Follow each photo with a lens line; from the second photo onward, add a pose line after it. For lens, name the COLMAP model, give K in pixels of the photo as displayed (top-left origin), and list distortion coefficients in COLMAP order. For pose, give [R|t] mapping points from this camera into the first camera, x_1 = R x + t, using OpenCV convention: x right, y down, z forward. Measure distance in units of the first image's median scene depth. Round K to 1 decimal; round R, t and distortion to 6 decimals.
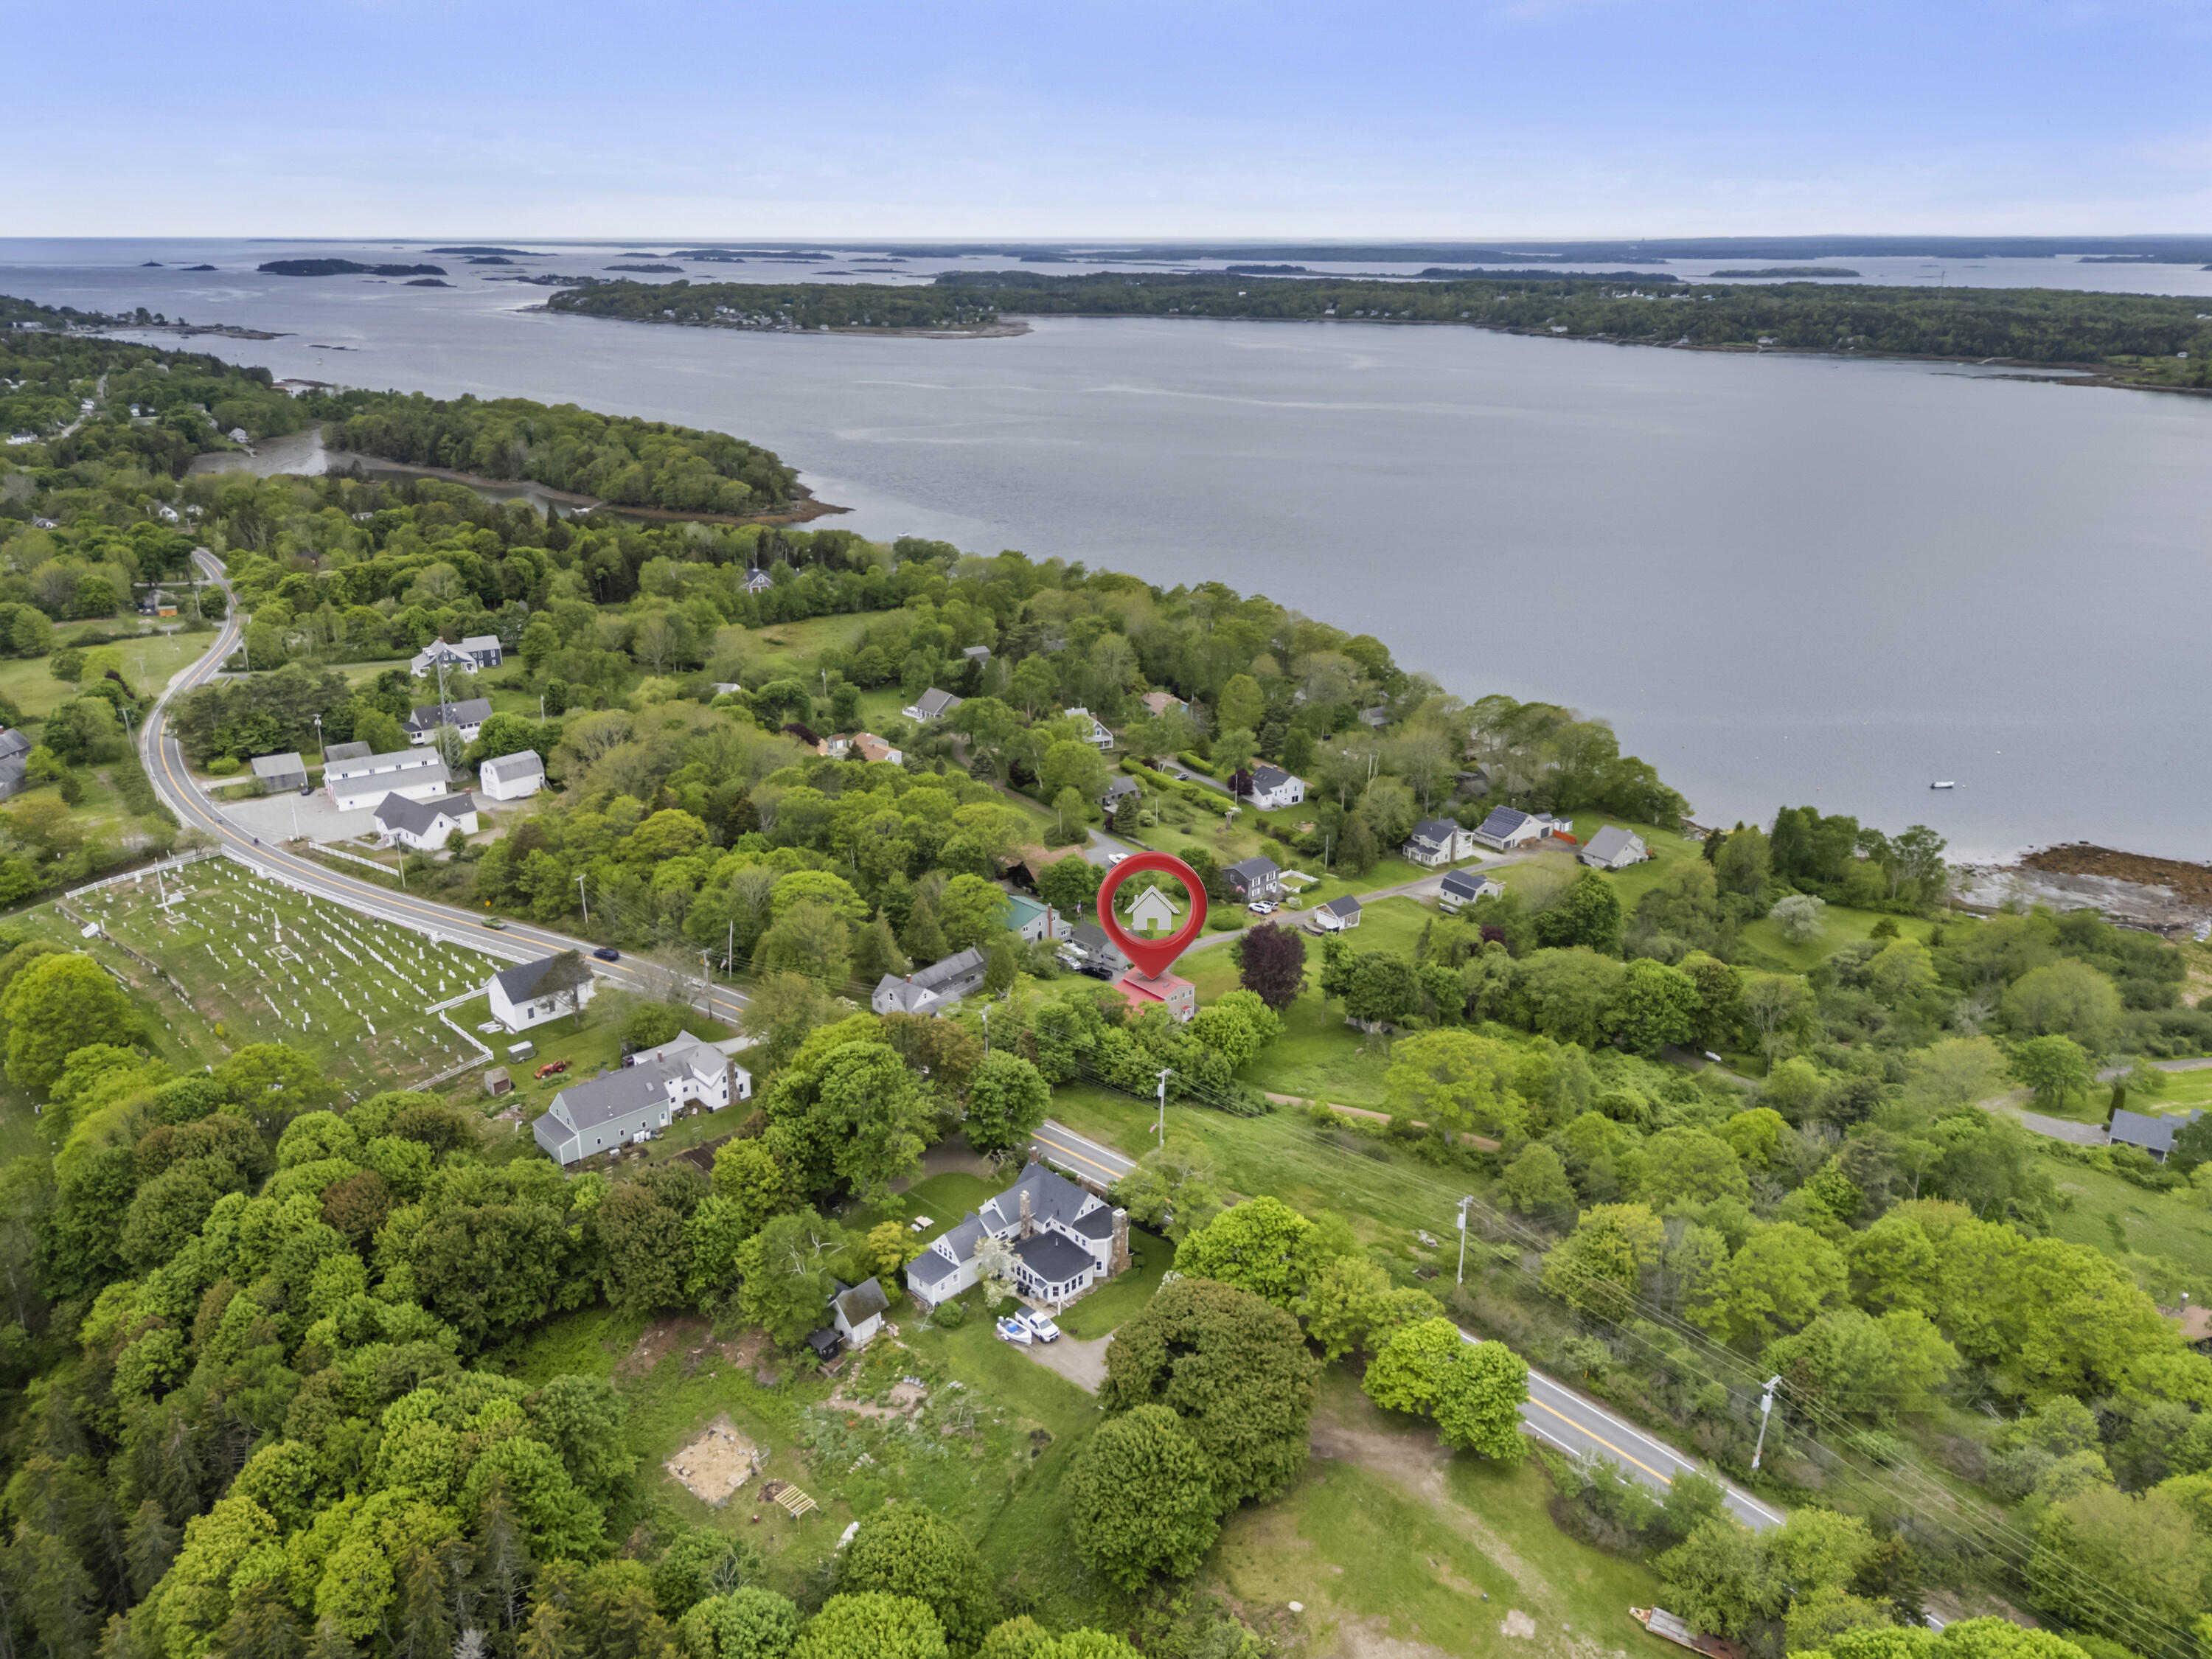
lens RADIAL K [[1623.8, 0, 1096.8], [0, 1623.8, 841.5], [0, 0, 1]] dist [0.063428, -0.065278]
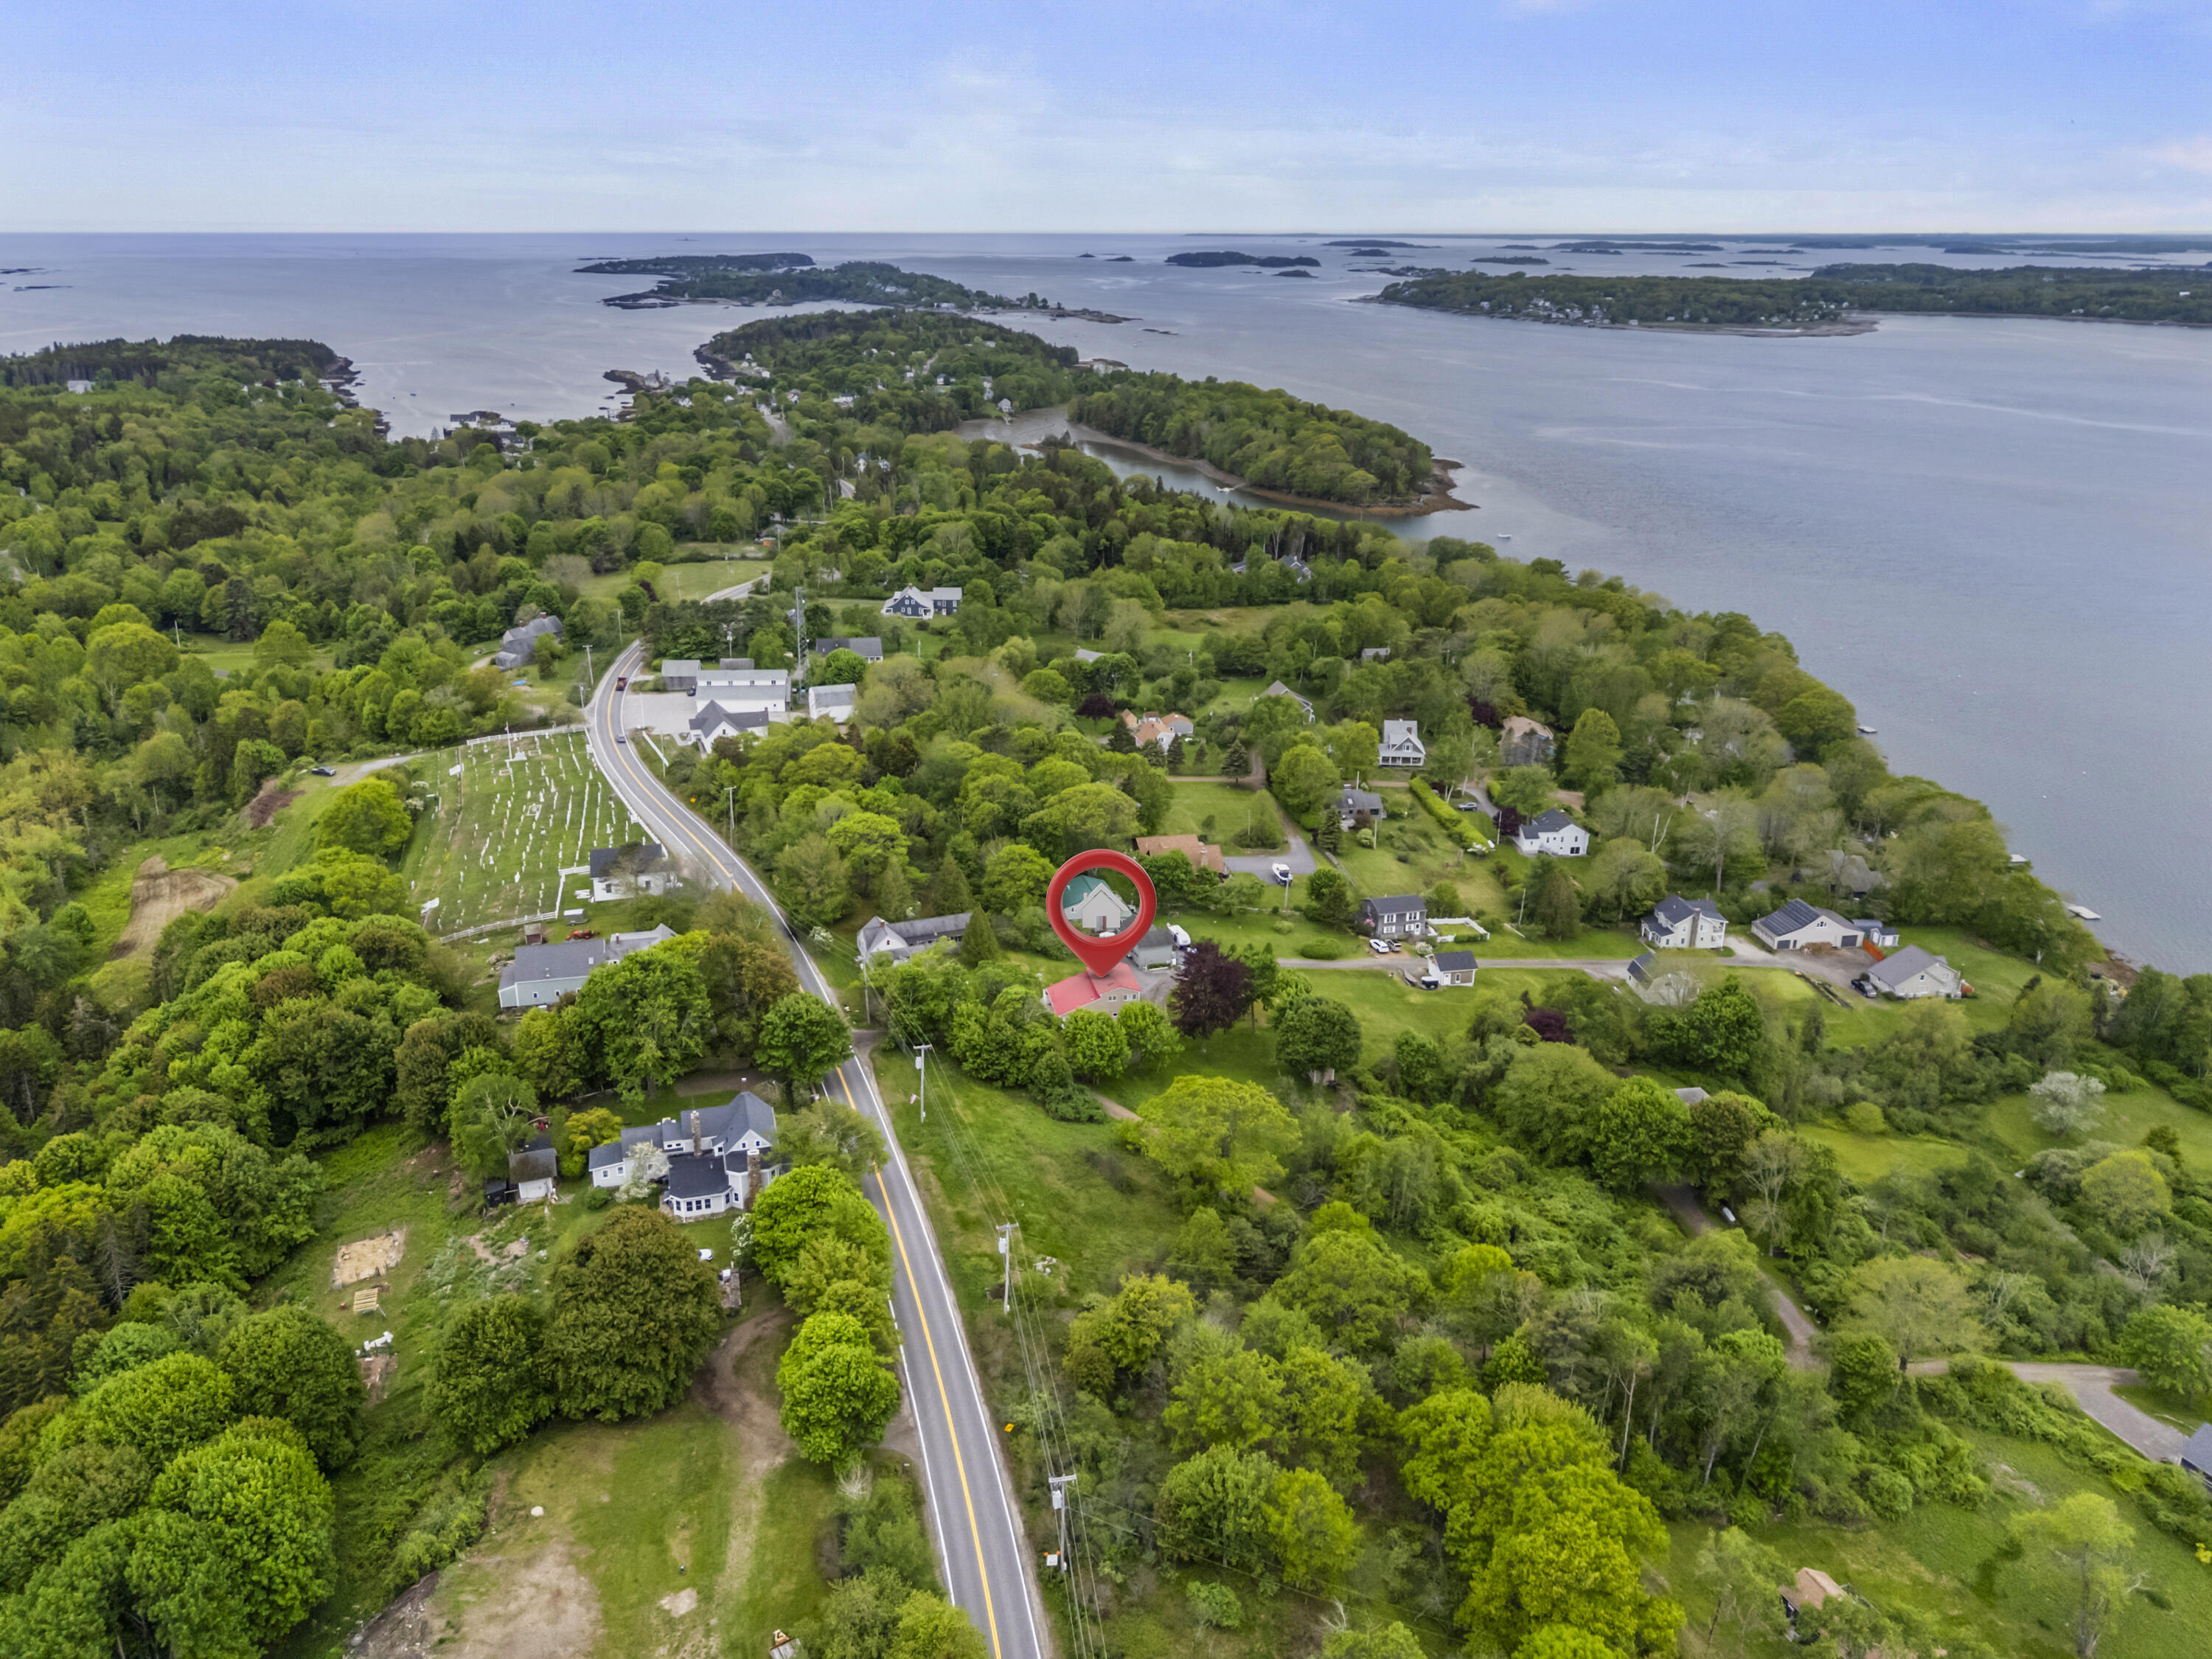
lens RADIAL K [[1623.8, 0, 1096.8], [0, 1623.8, 841.5], [0, 0, 1]] dist [0.063428, -0.065278]
pose [[0.872470, 0.174518, -0.456443, 0.117354], [-0.172590, 0.983905, 0.046293, -0.010500], [0.457176, 0.038388, 0.888548, 0.027169]]
